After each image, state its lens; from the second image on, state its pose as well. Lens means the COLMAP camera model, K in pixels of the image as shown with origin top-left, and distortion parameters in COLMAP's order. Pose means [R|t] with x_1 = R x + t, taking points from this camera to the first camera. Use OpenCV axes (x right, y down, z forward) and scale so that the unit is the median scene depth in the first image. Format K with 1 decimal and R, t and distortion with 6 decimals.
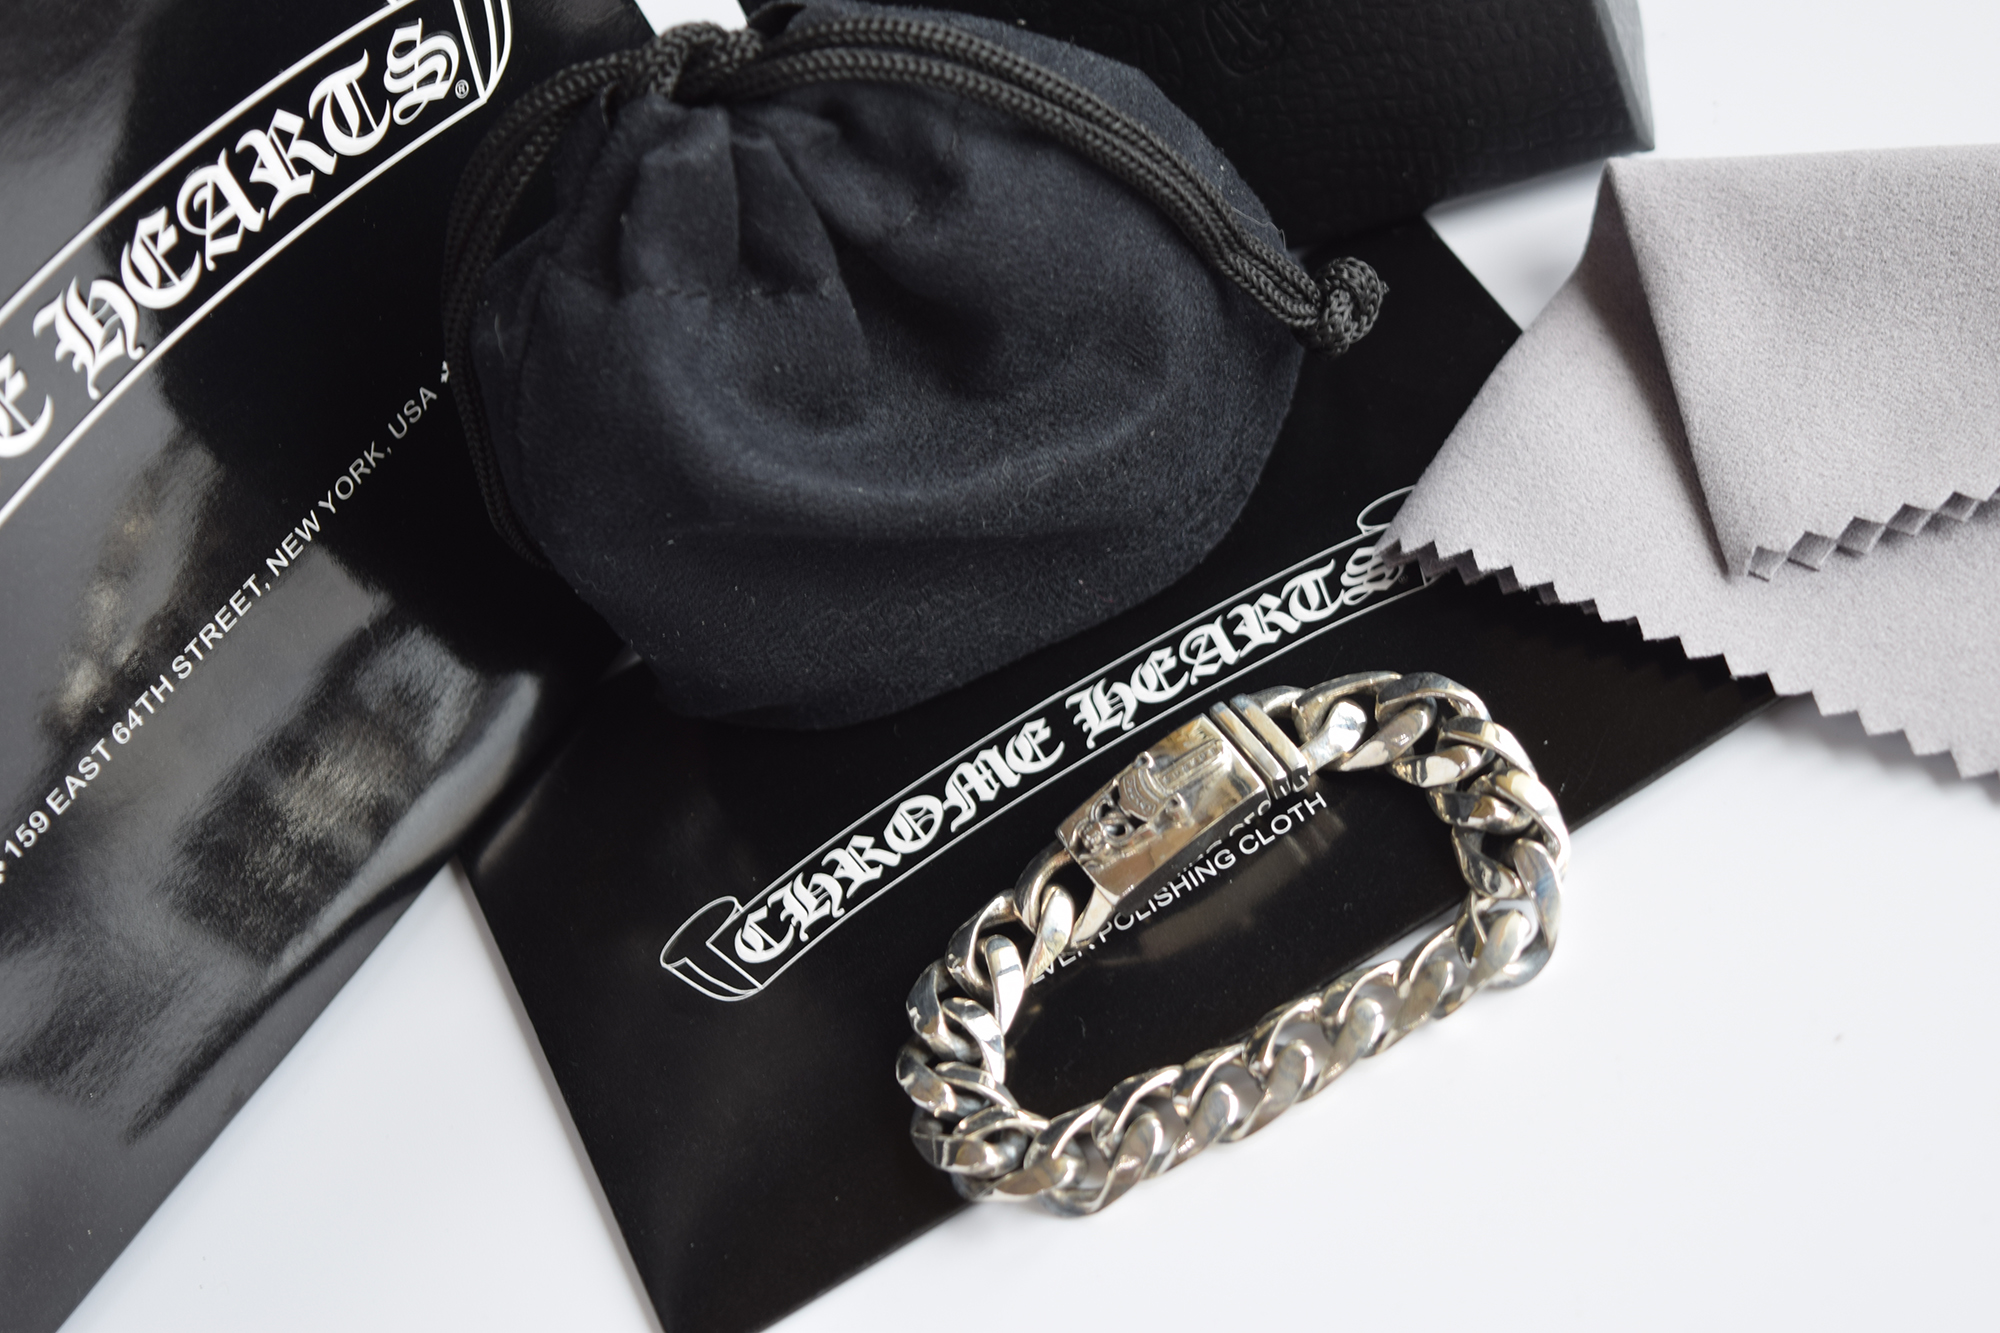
lens RADIAL K [[3811.2, 0, 1000.0], [0, 3811.2, 666.5], [0, 0, 1]] dist [0.013134, 0.357292]
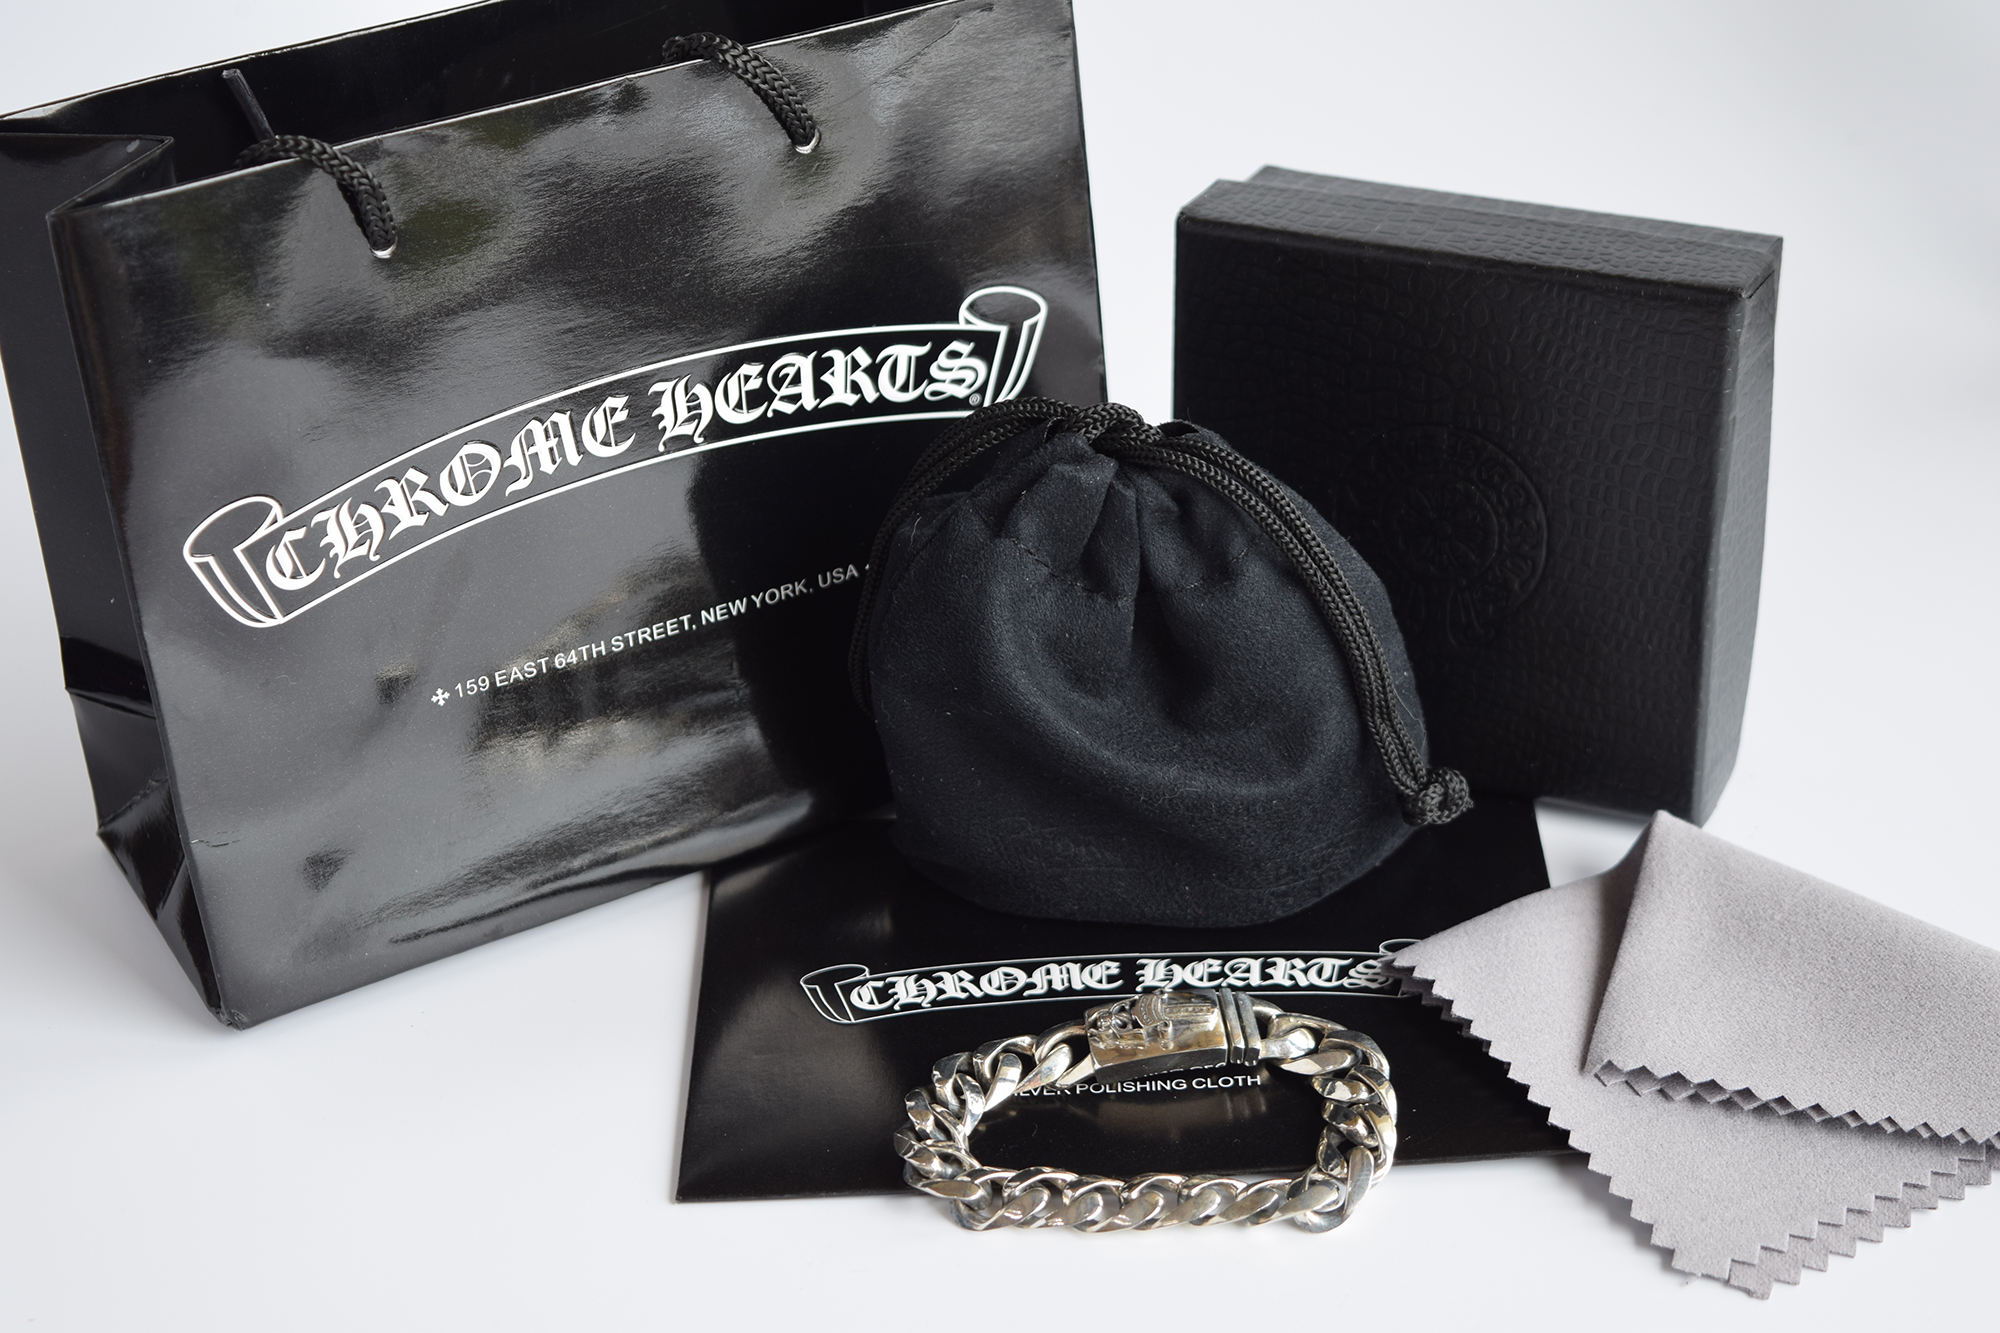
lens RADIAL K [[3811.2, 0, 1000.0], [0, 3811.2, 666.5], [0, 0, 1]] dist [0.013134, 0.357292]
pose [[0.874481, 0.460630, -0.152001, 0.145424], [-0.481988, 0.860392, -0.165572, 0.185116], [0.054513, 0.218052, 0.974414, -0.430668]]
